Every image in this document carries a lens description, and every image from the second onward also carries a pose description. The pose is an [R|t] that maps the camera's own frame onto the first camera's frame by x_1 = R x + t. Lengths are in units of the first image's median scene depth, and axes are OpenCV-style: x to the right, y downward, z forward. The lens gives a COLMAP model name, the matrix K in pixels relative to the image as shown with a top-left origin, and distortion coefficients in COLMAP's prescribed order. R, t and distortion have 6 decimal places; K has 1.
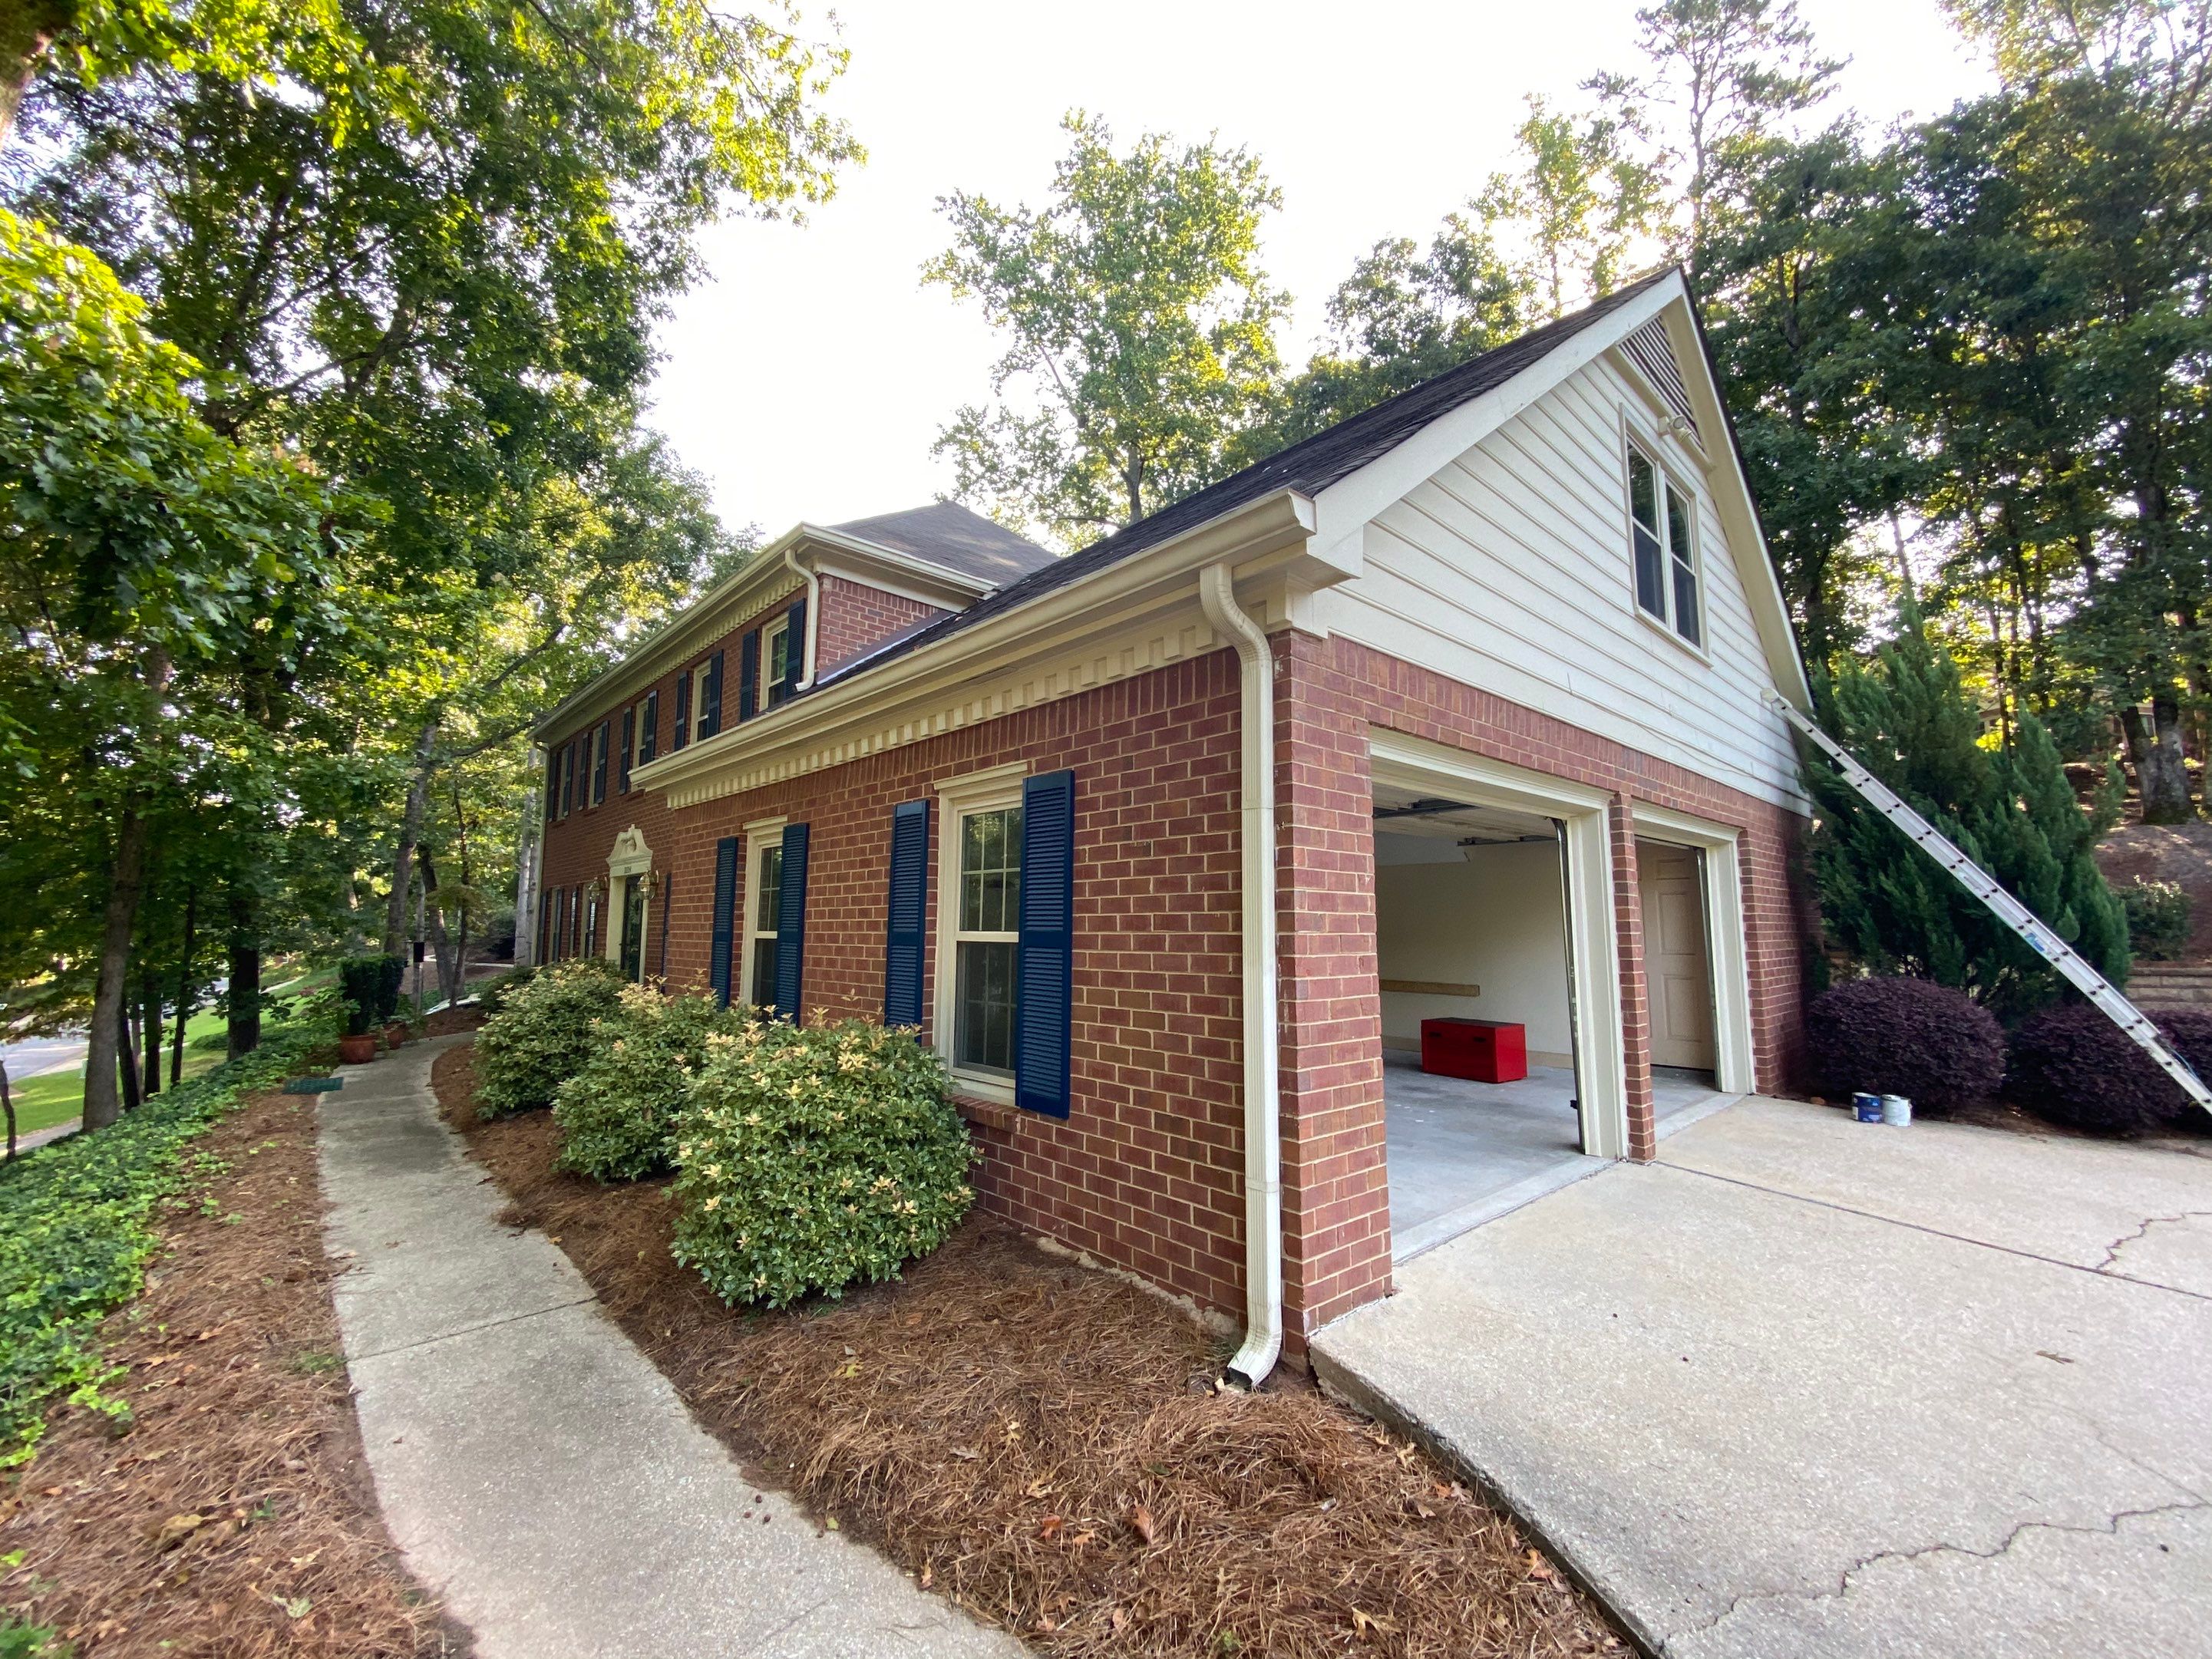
lens RADIAL K [[880.0, 0, 1106.3], [0, 880.0, 819.9], [0, 0, 1]] dist [0.000504, -0.011715]
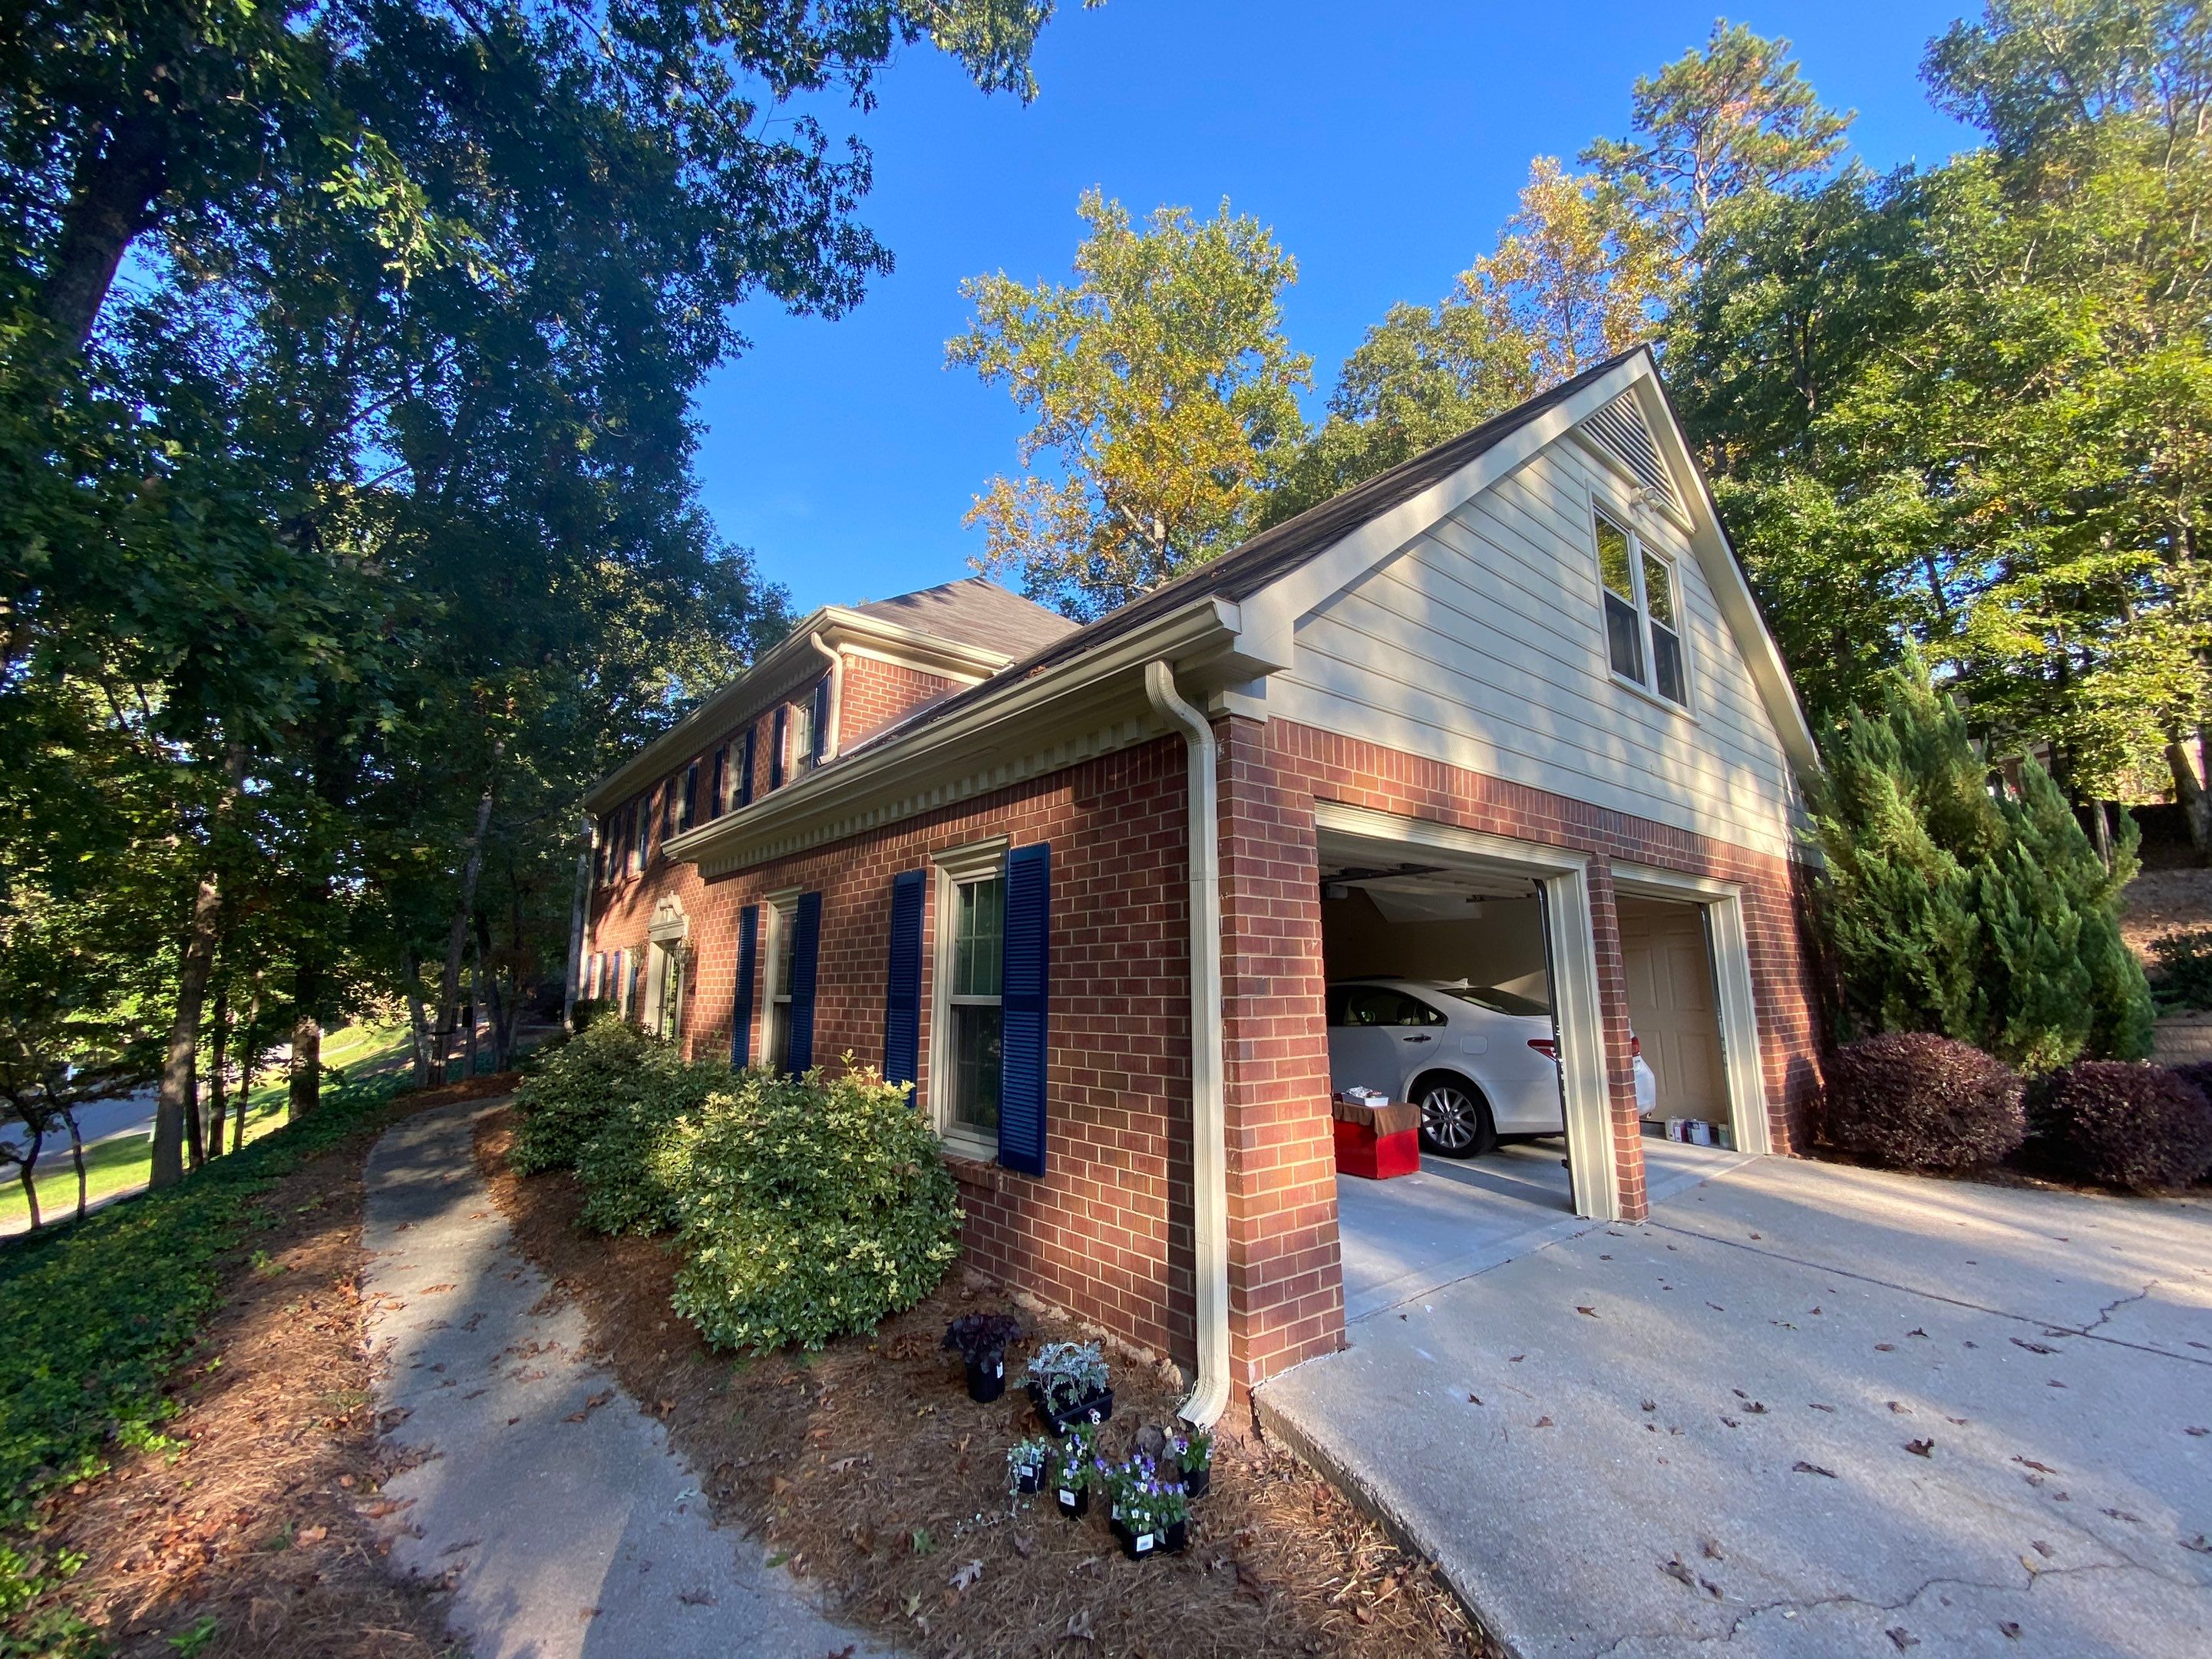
lens RADIAL K [[880.0, 0, 1106.3], [0, 880.0, 819.9], [0, 0, 1]] dist [0.000504, -0.011715]
pose [[0.998926, -0.016622, -0.043239, 0.089581], [0.013807, 0.997816, -0.064598, -0.016483], [0.044219, 0.063931, 0.996974, -0.074760]]
